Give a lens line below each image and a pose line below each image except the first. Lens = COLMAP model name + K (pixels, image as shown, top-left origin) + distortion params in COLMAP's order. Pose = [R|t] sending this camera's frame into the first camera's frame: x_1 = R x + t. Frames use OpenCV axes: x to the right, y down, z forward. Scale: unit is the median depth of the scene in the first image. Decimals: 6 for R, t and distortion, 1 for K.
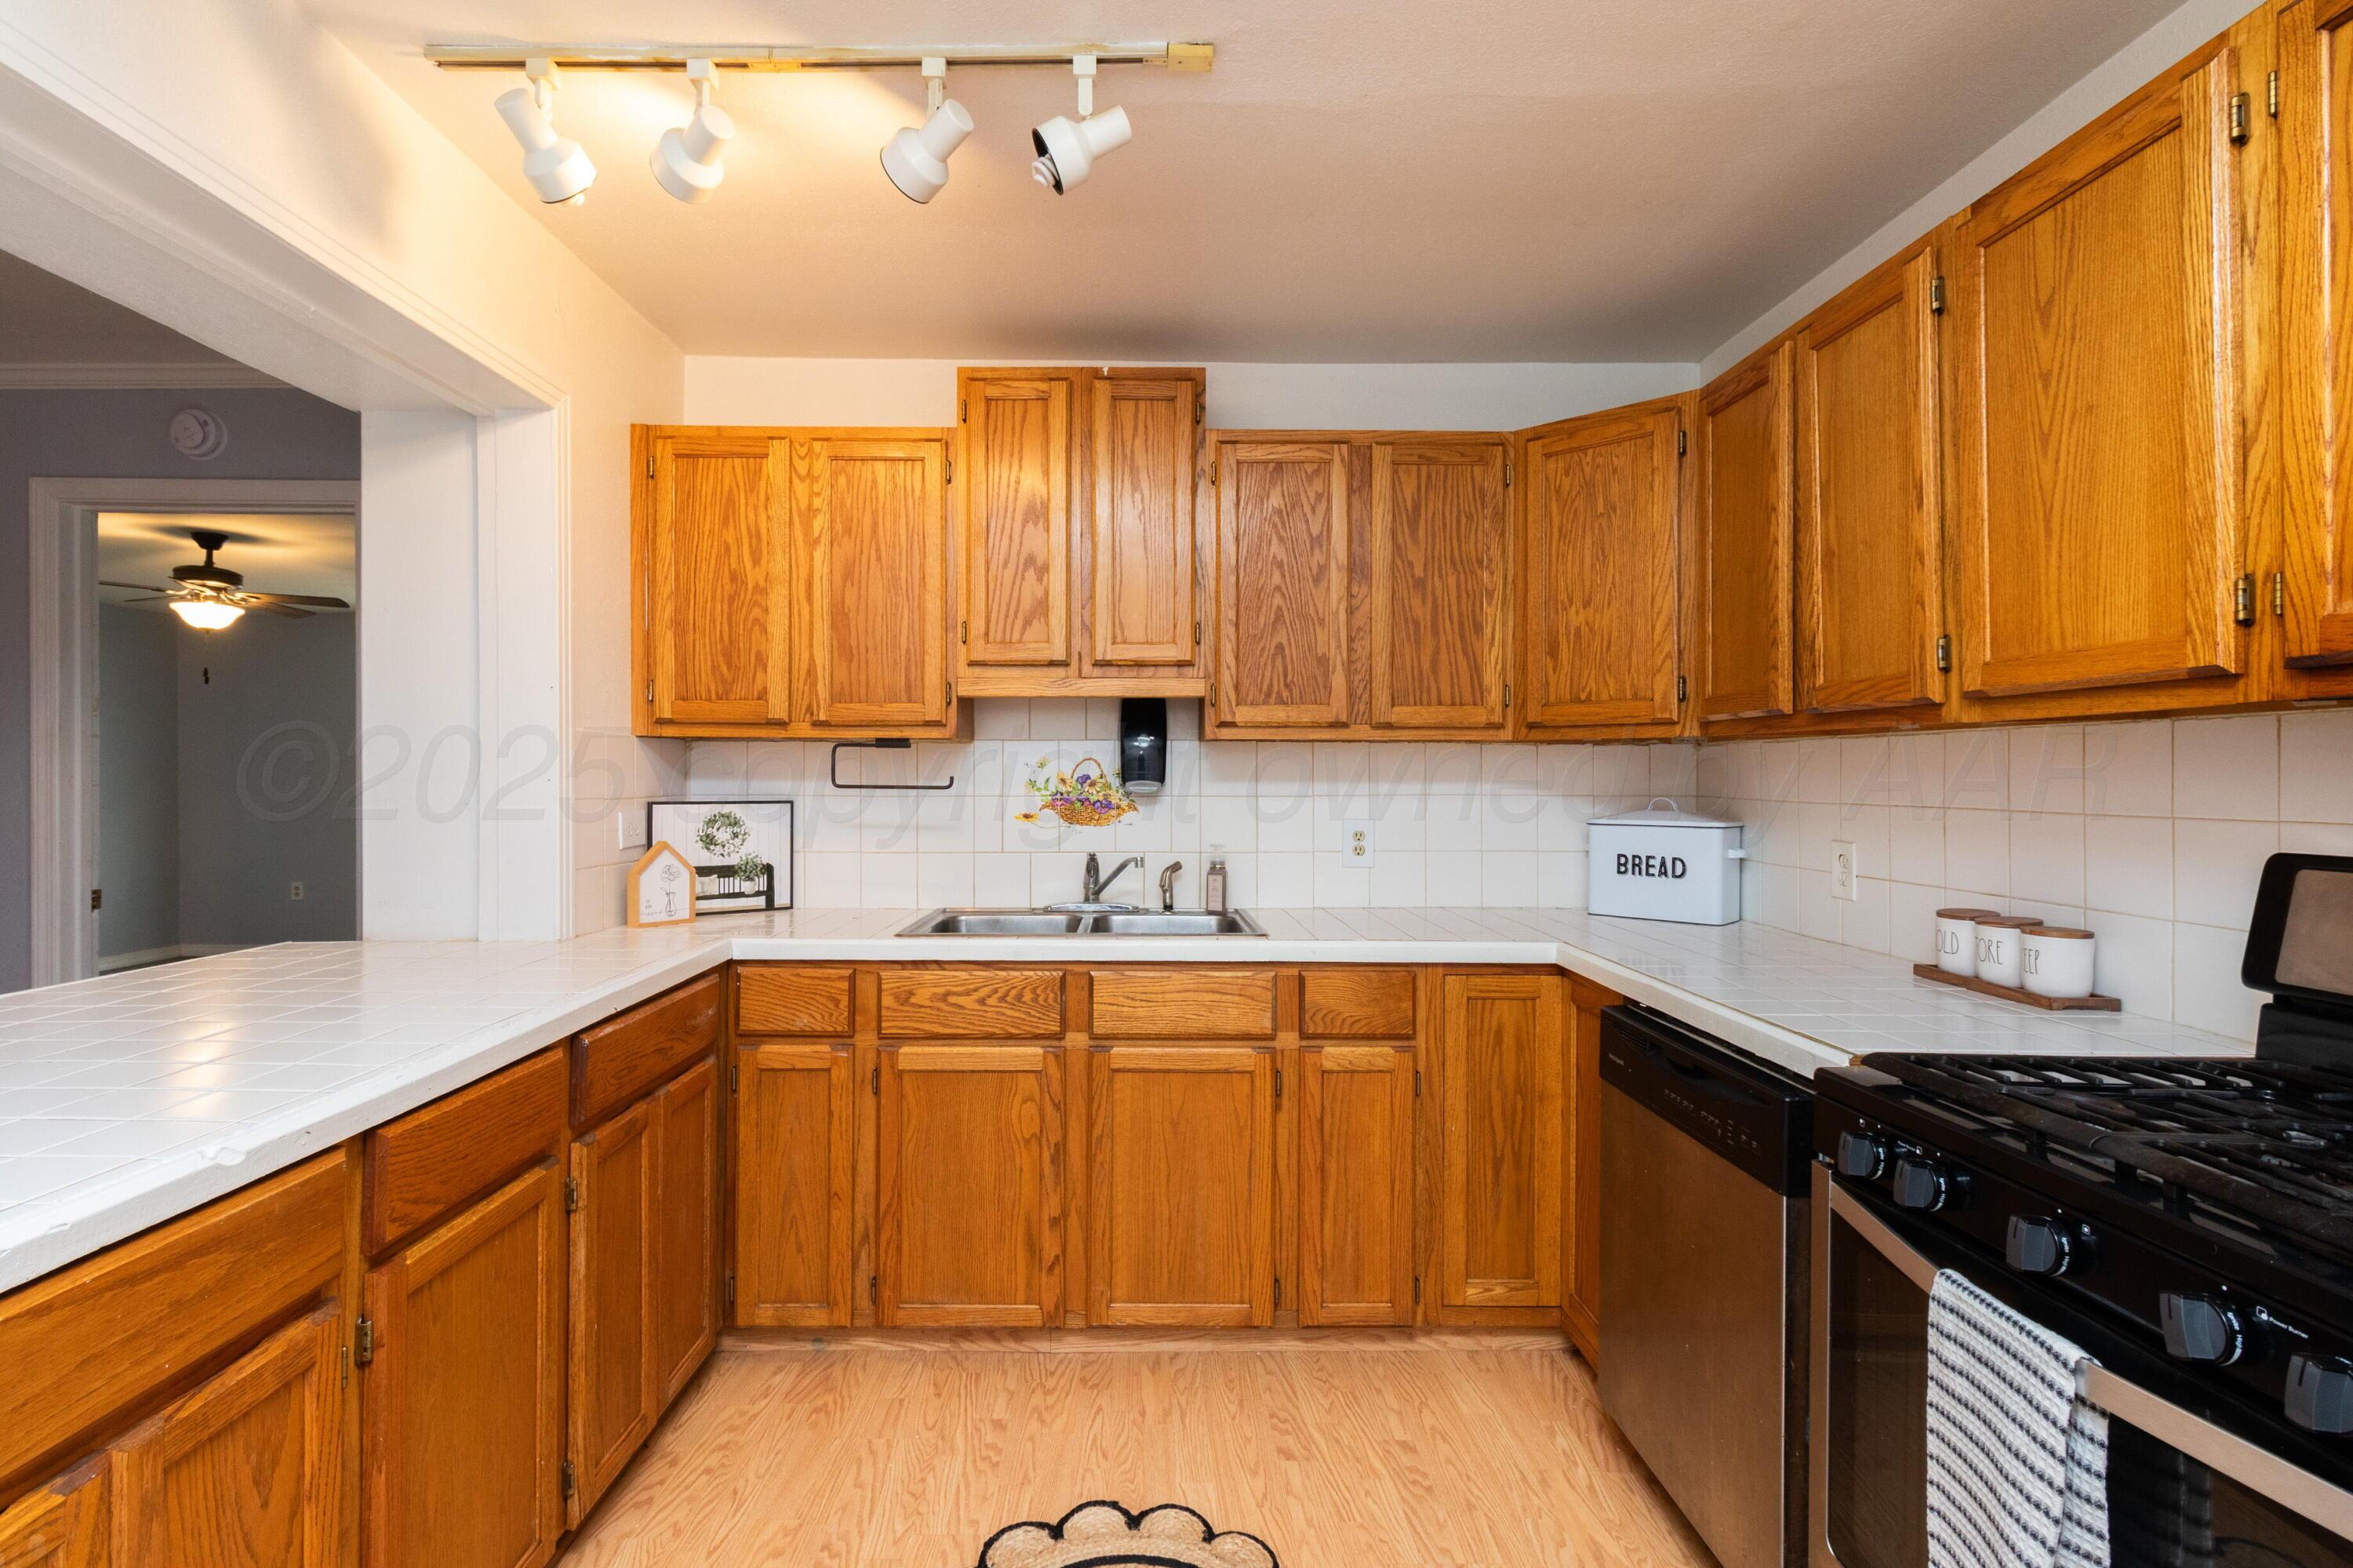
lens RADIAL K [[1185.5, 0, 1141.9], [0, 1185.5, 777.0], [0, 0, 1]] dist [0.001308, -0.000592]
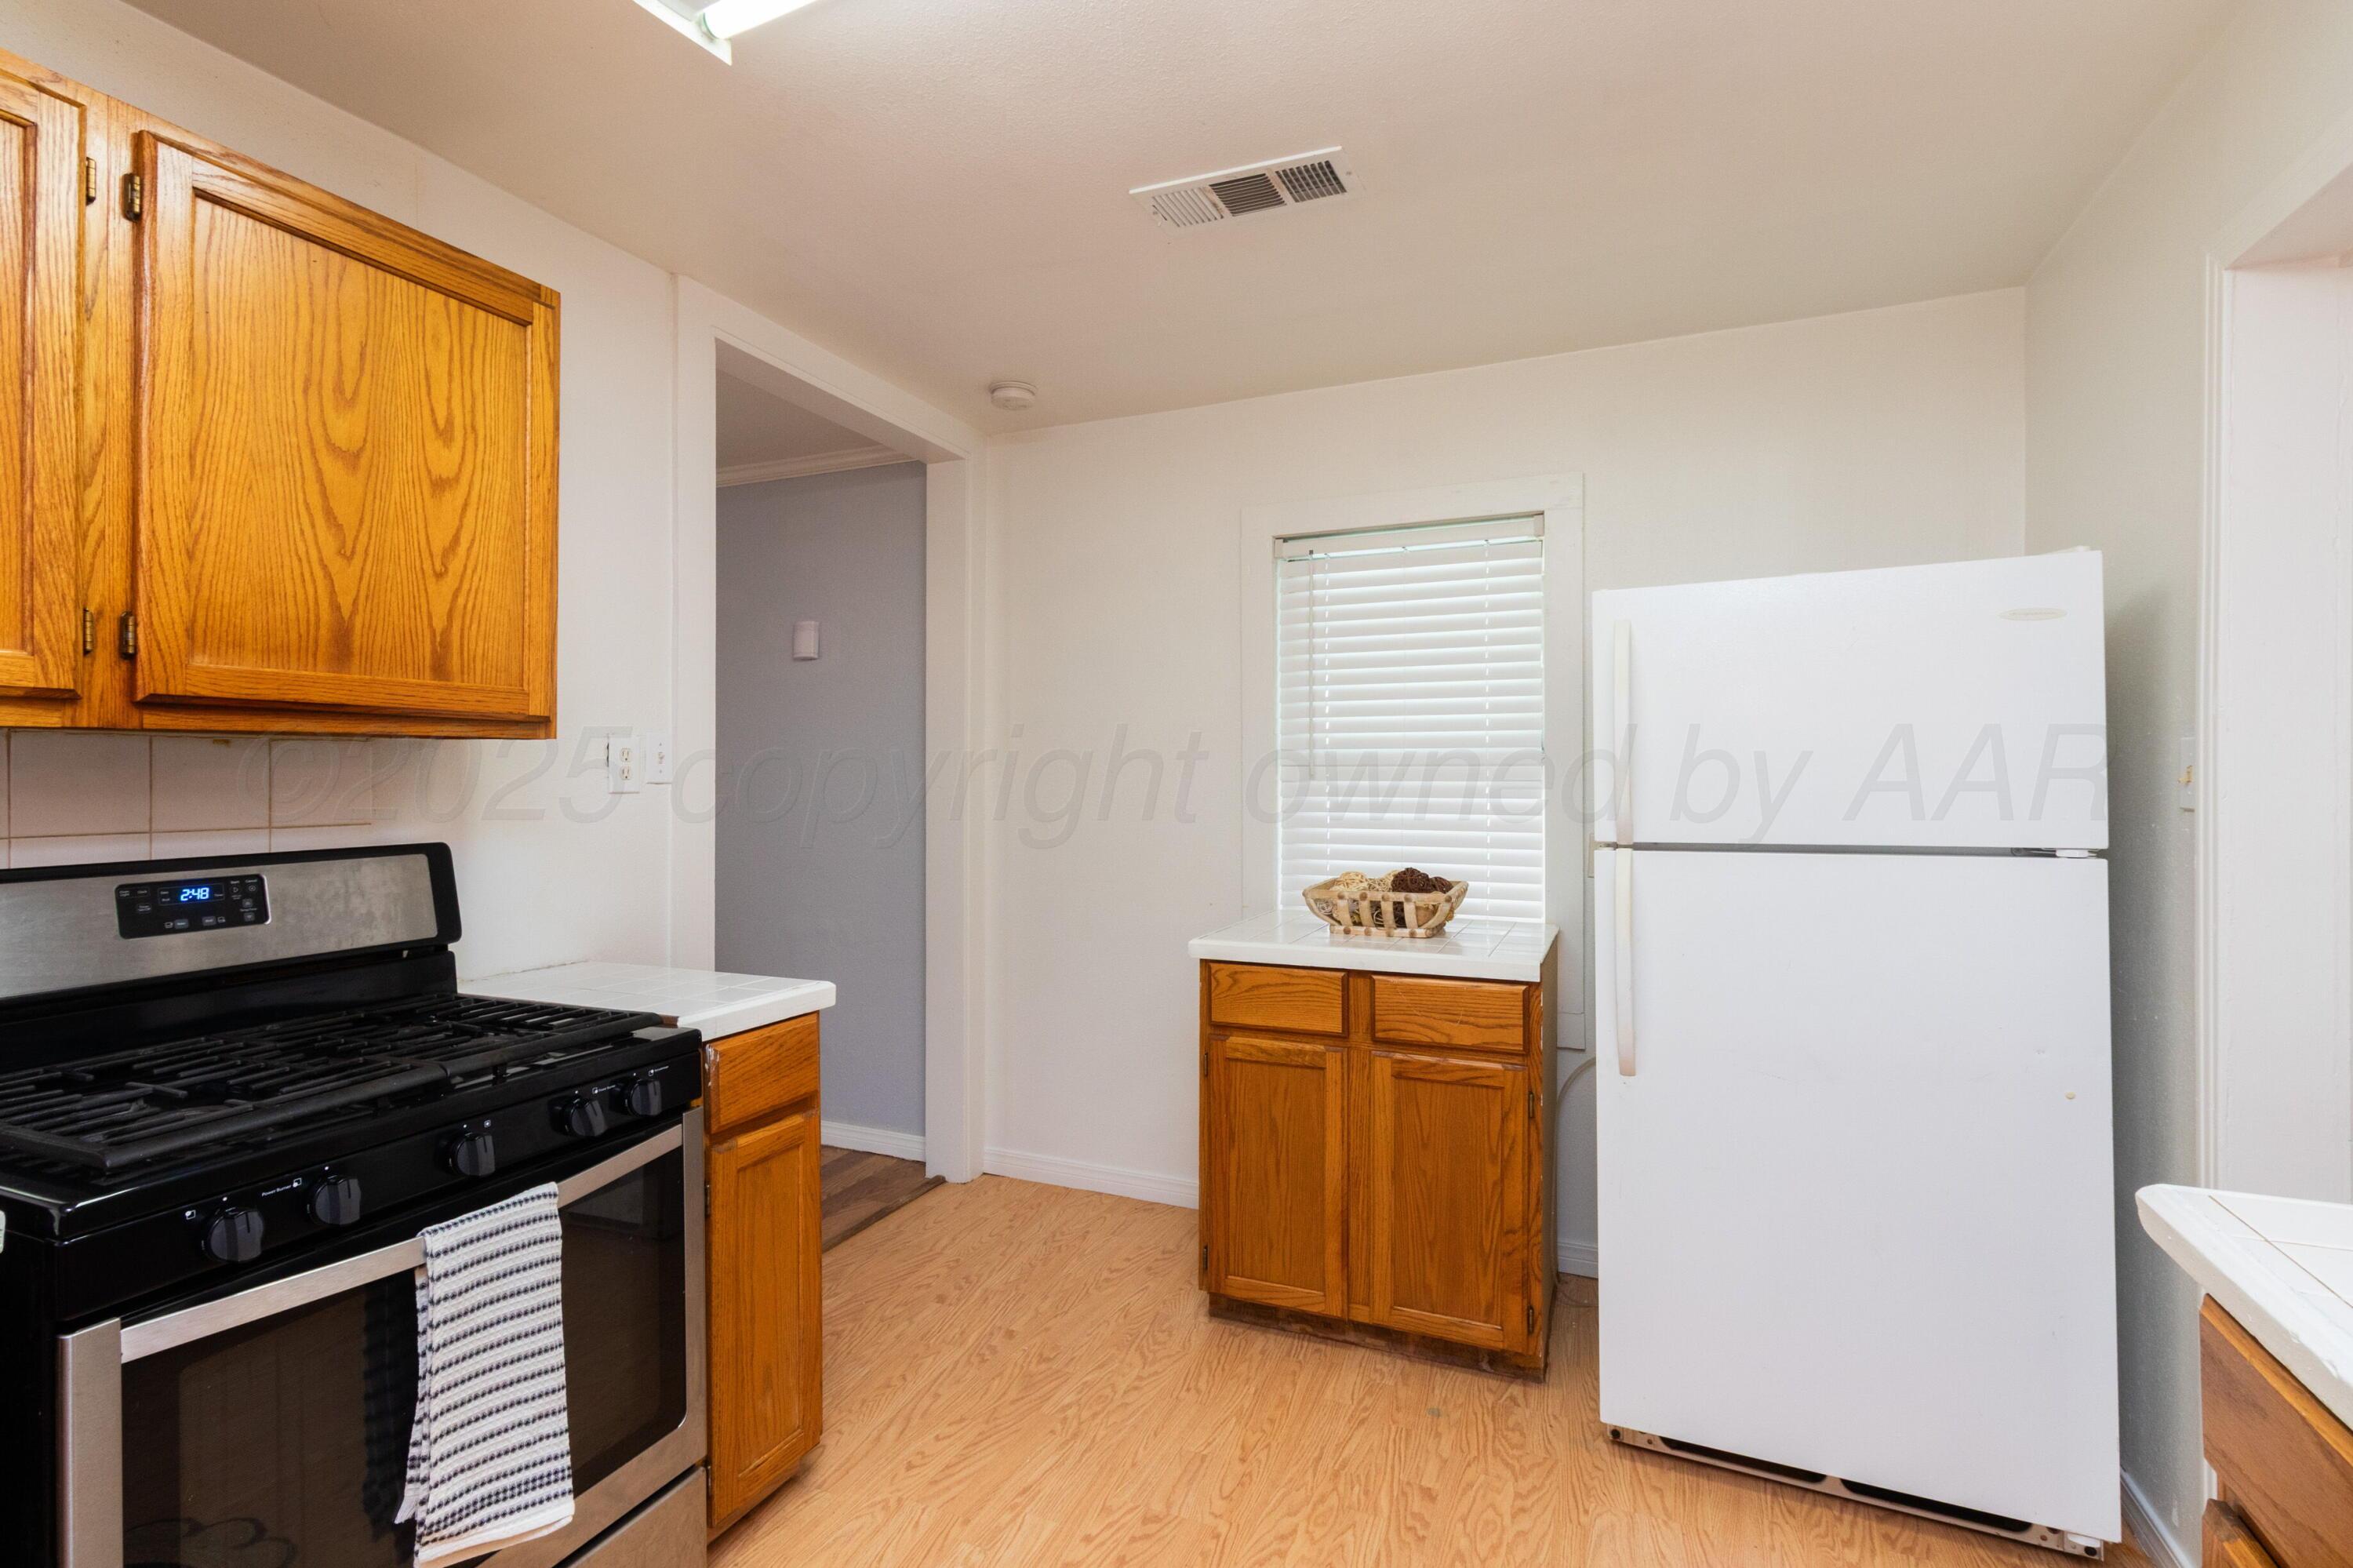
lens RADIAL K [[1185.5, 0, 1141.9], [0, 1185.5, 777.0], [0, 0, 1]] dist [0.001308, -0.000592]
pose [[-0.906875, -0.006444, 0.421351, -0.171613], [-0.003816, 0.999968, 0.007081, -0.012891], [-0.421383, 0.004813, -0.906870, 0.695644]]
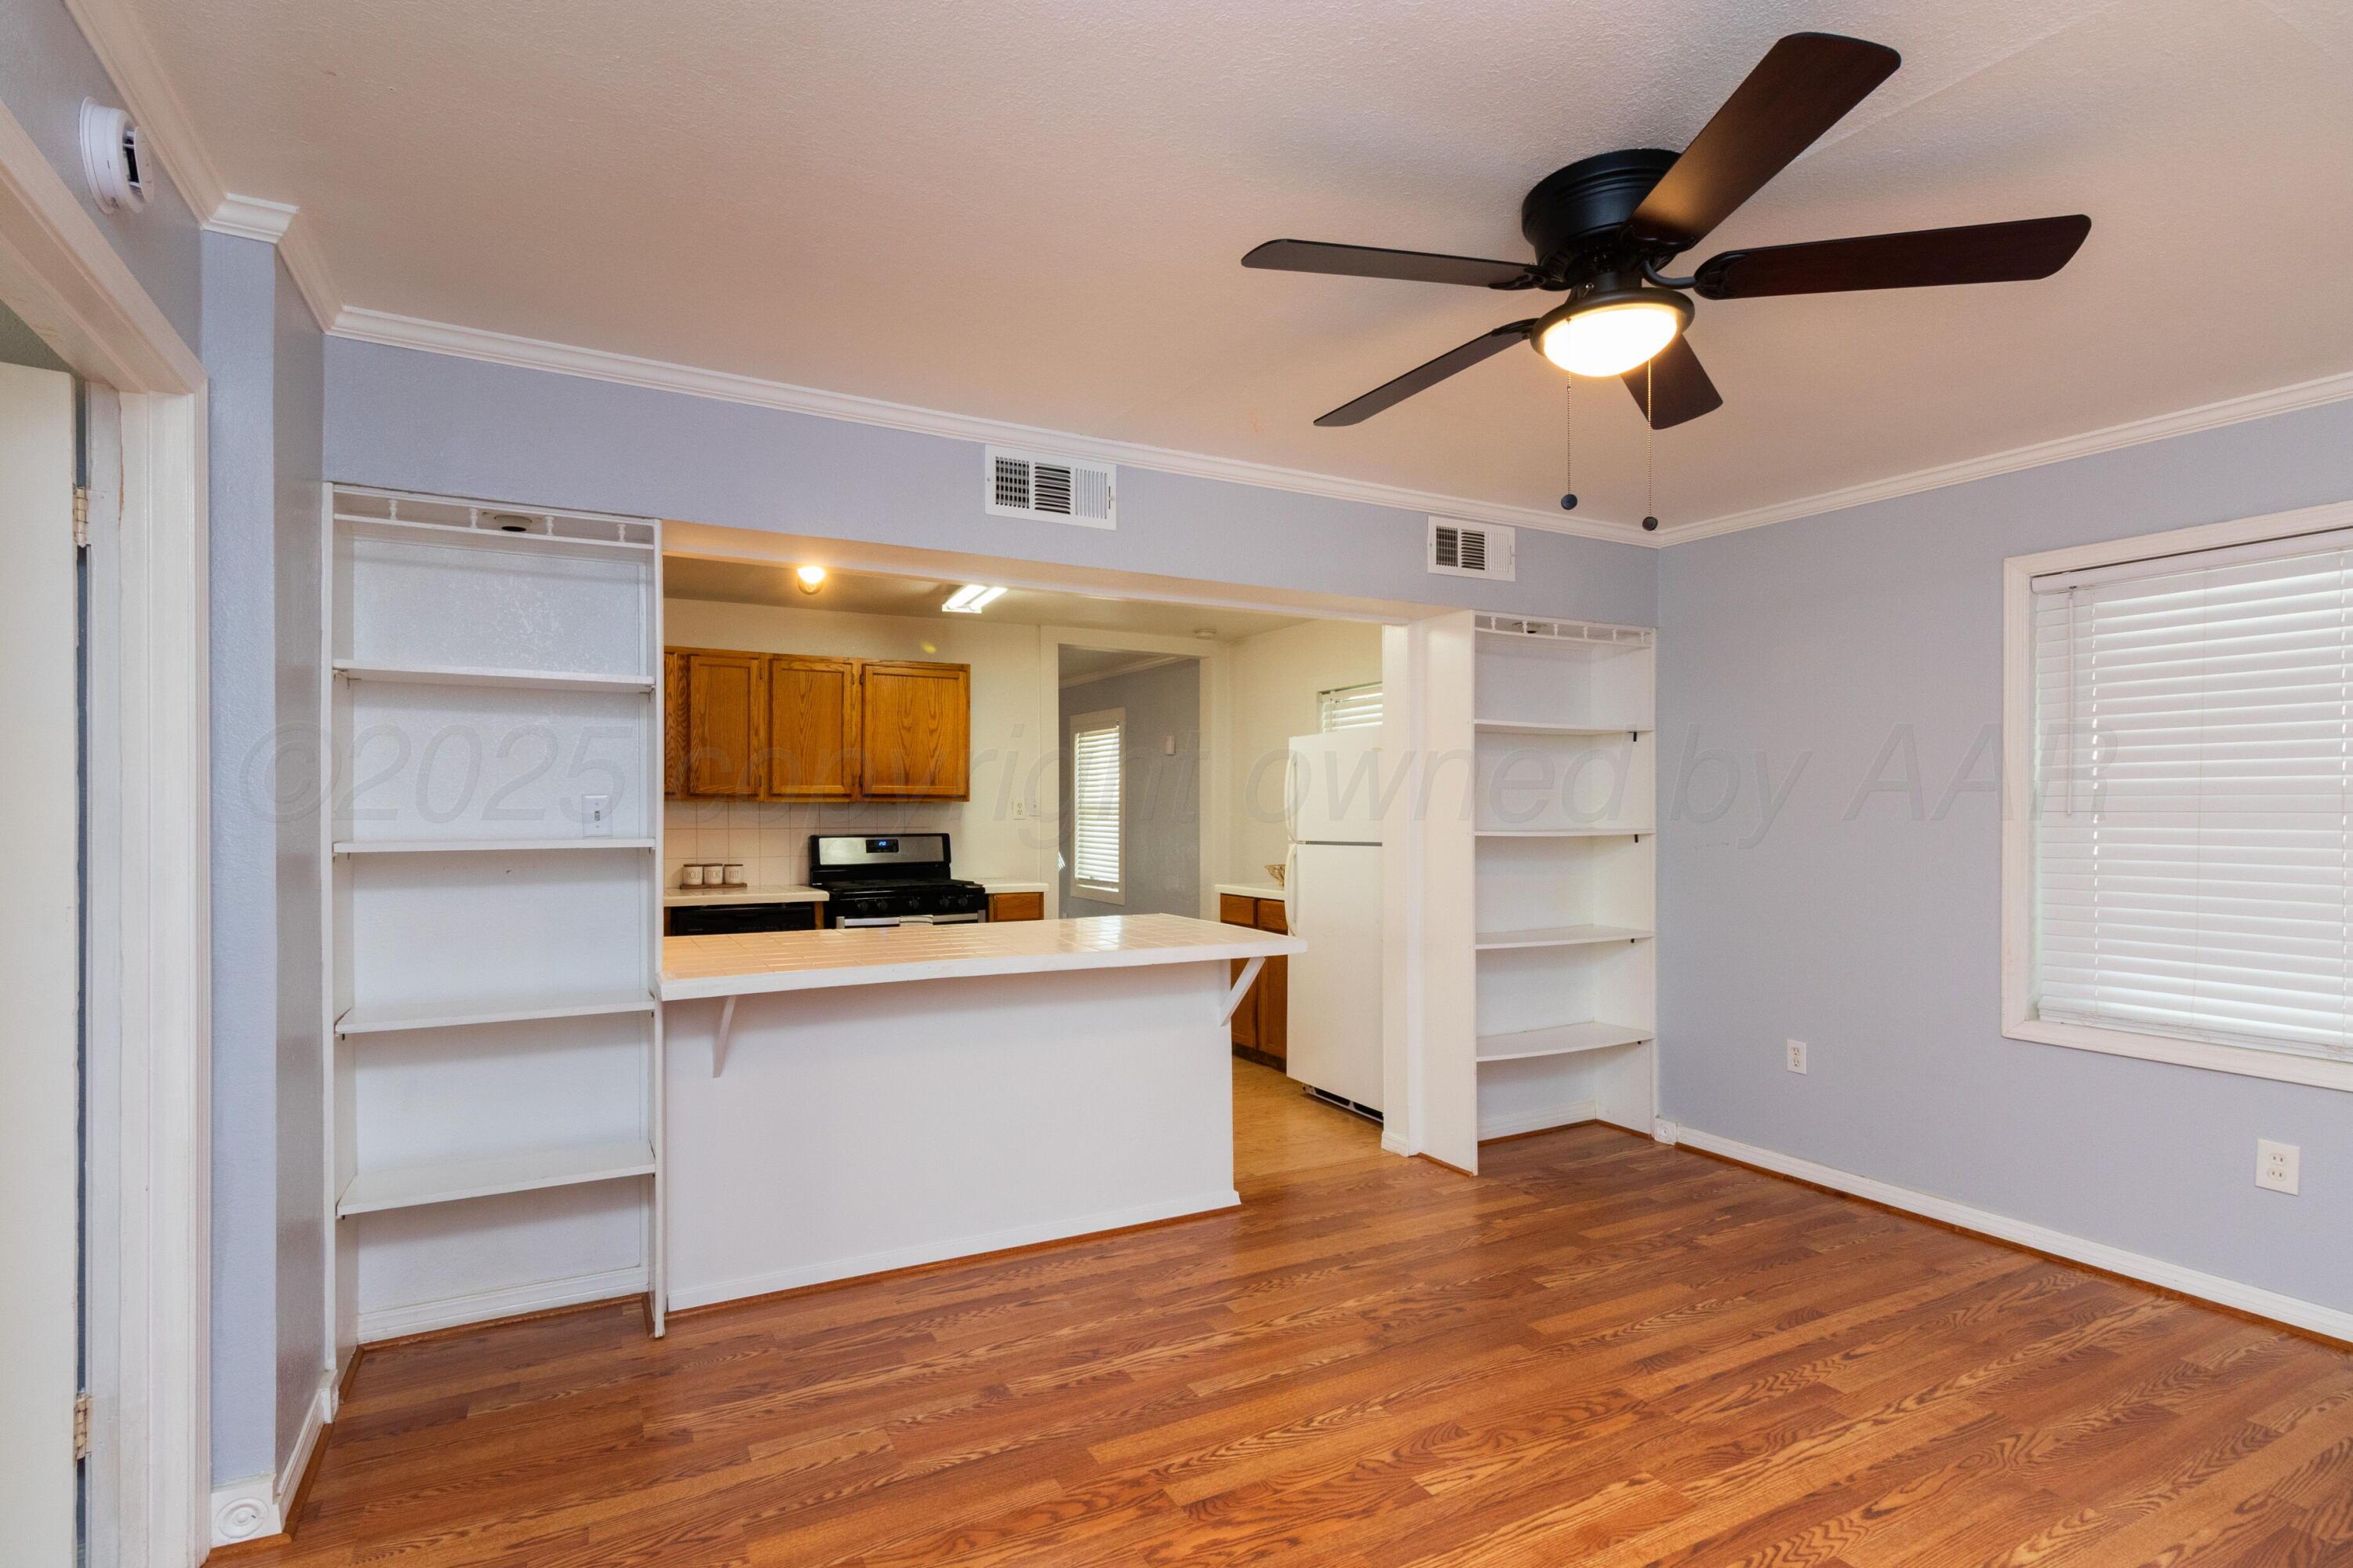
lens RADIAL K [[1151.6, 0, 1176.5], [0, 1151.6, 784.0], [0, 0, 1]] dist [-0.170817, 0.000015]
pose [[-0.476098, 0.009236, 0.879344, -1.623088], [0.001753, 0.999953, -0.009554, -0.039228], [-0.879391, -0.003007, -0.476091, 0.895521]]
